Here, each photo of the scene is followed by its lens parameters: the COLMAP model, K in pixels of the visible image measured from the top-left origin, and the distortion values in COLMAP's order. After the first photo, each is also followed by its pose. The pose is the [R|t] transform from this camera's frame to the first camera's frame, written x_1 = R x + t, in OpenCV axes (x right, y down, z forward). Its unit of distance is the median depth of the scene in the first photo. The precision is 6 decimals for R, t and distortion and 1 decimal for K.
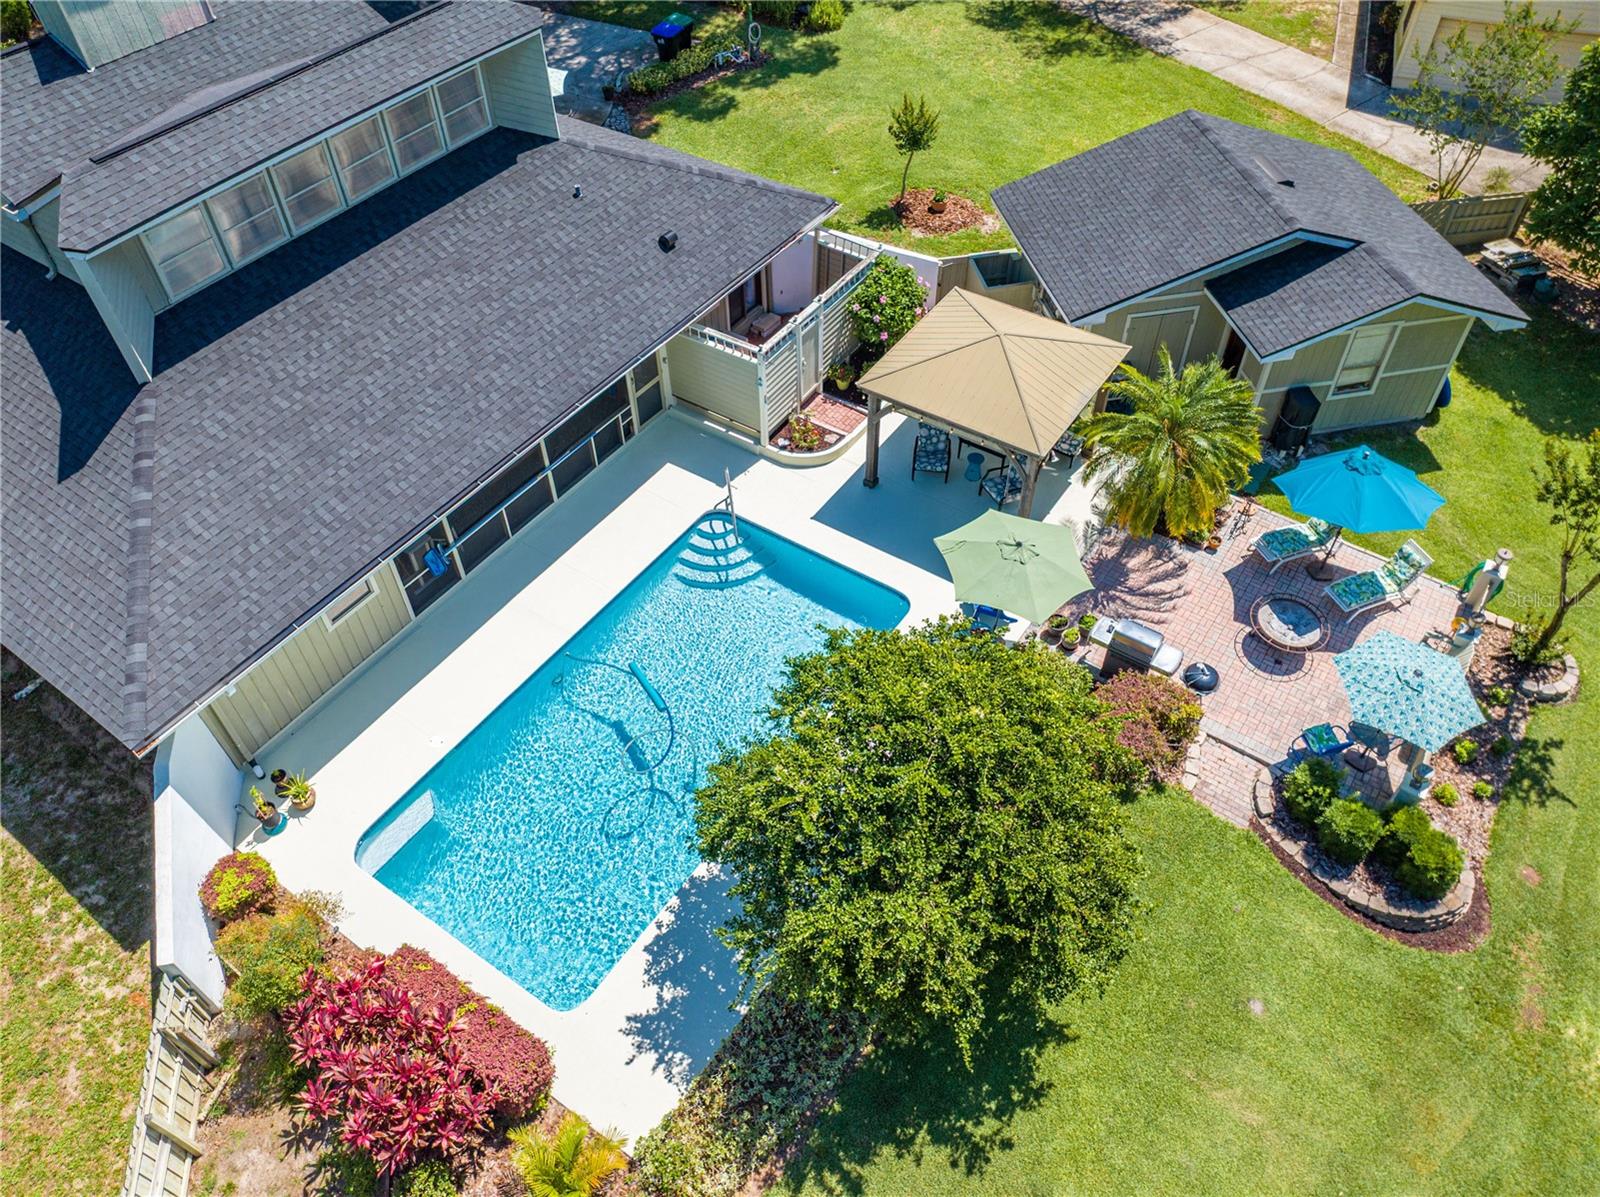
lens RADIAL K [[1136.1, 0, 792.0], [0, 1136.1, 600.1], [0, 0, 1]] dist [-0.038865, 0.003100]
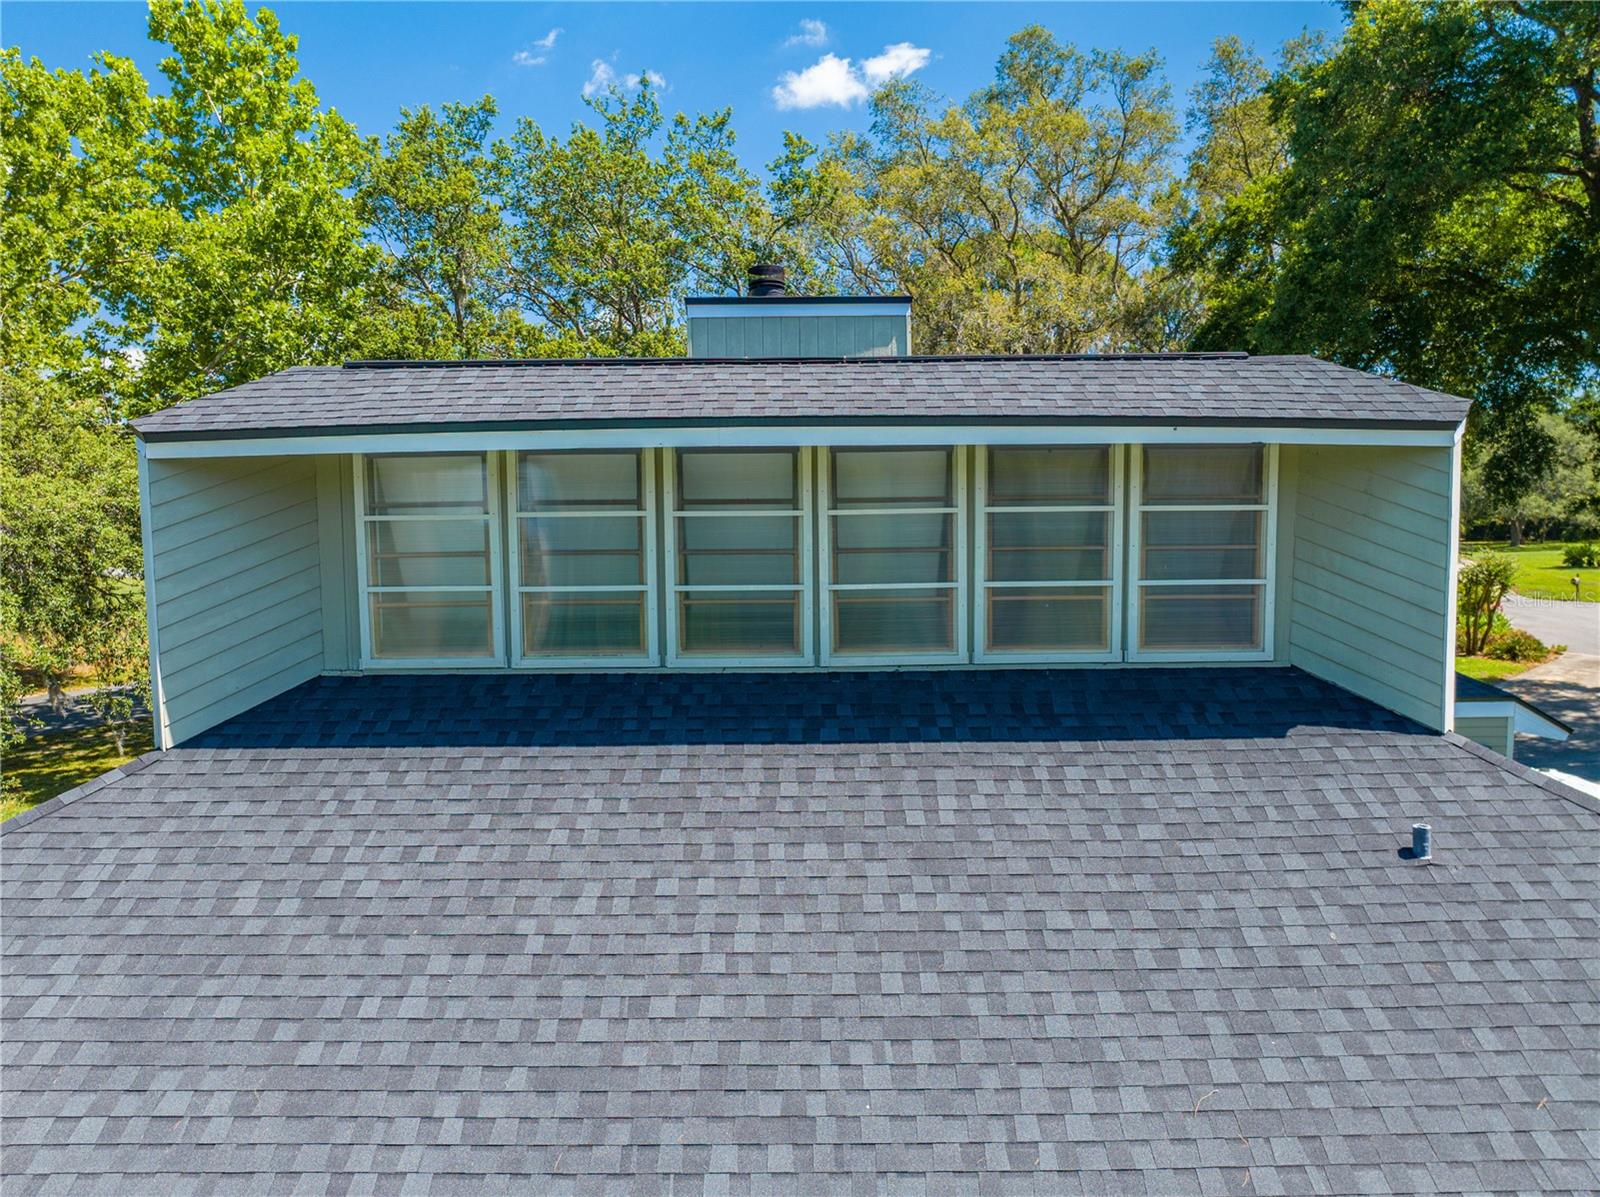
lens RADIAL K [[1136.1, 0, 792.0], [0, 1136.1, 600.1], [0, 0, 1]] dist [-0.038865, 0.003100]
pose [[0.567086, 0.080954, -0.819670, -0.035119], [-0.610159, 0.709772, -0.352037, -0.201579], [0.553281, 0.699764, 0.451897, 0.758671]]
